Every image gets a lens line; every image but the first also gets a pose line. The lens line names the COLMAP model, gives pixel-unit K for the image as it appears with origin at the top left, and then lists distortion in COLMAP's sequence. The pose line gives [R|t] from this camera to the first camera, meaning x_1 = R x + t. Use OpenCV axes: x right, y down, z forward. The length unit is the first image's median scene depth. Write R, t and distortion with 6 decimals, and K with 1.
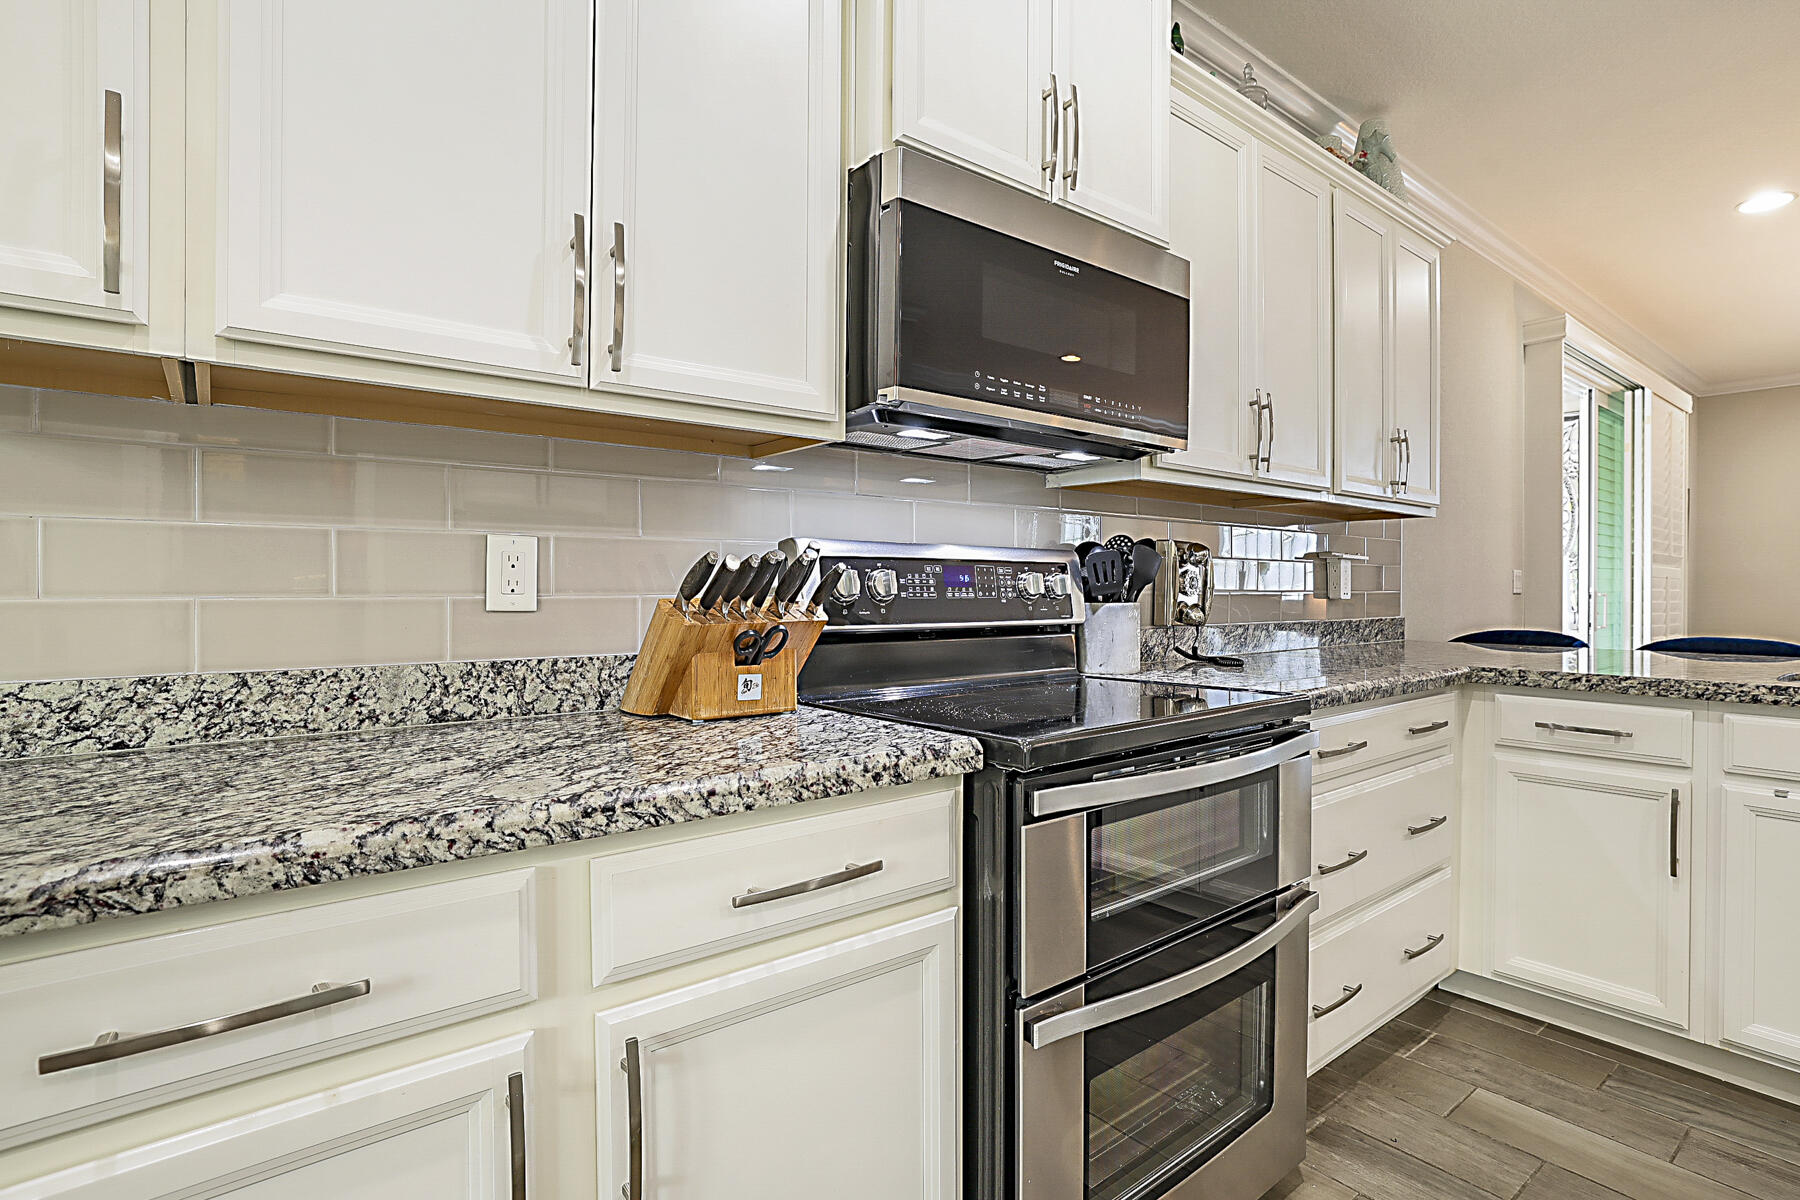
lens RADIAL K [[848.5, 0, 913.9], [0, 848.5, 599.7], [0, 0, 1]] dist [-0.012952, 0.002327]
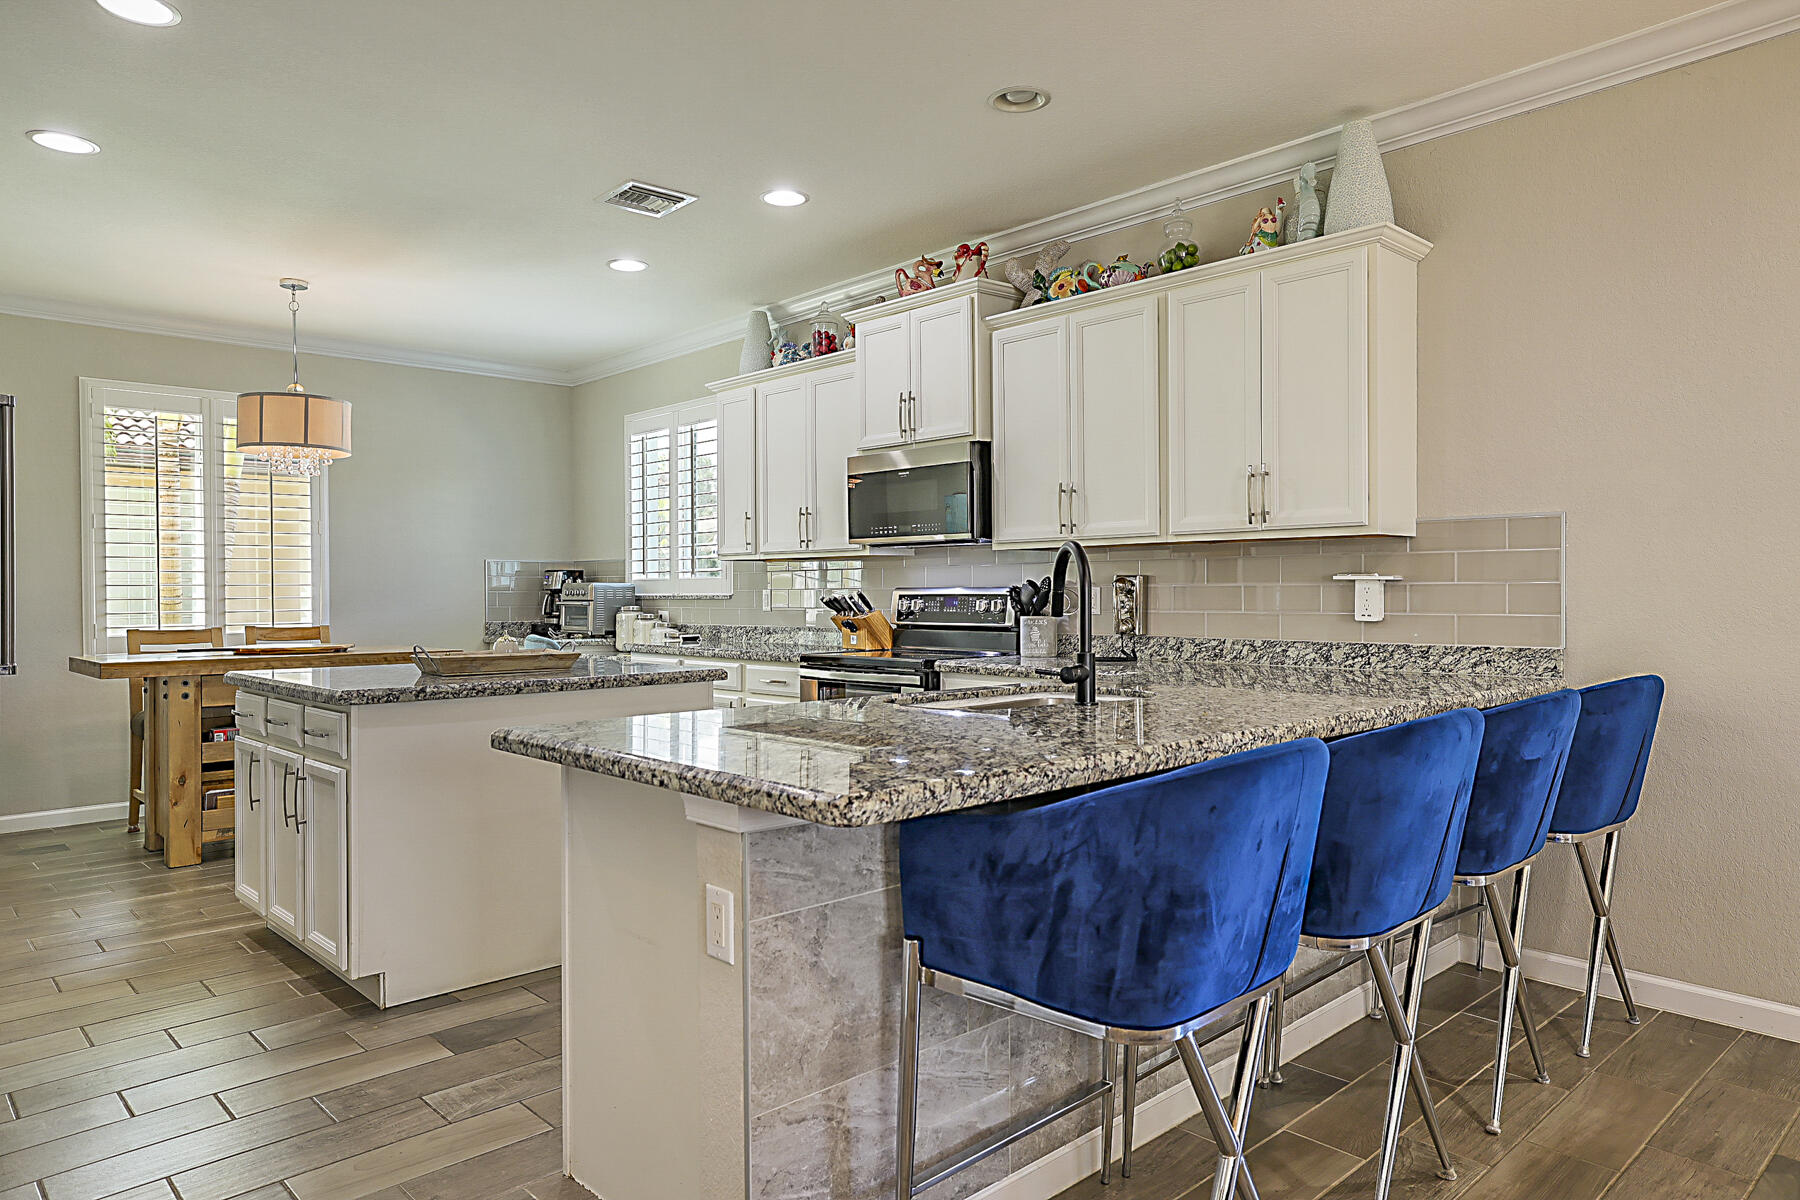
lens RADIAL K [[1160.9, 0, 895.2], [0, 1160.9, 602.3], [0, 0, 1]] dist [0.008602, -0.001500]
pose [[0.072162, 0.005223, -0.997379, 4.062765], [-0.007406, 0.999962, 0.004701, -0.052249], [0.997365, 0.007047, 0.072198, 0.857605]]
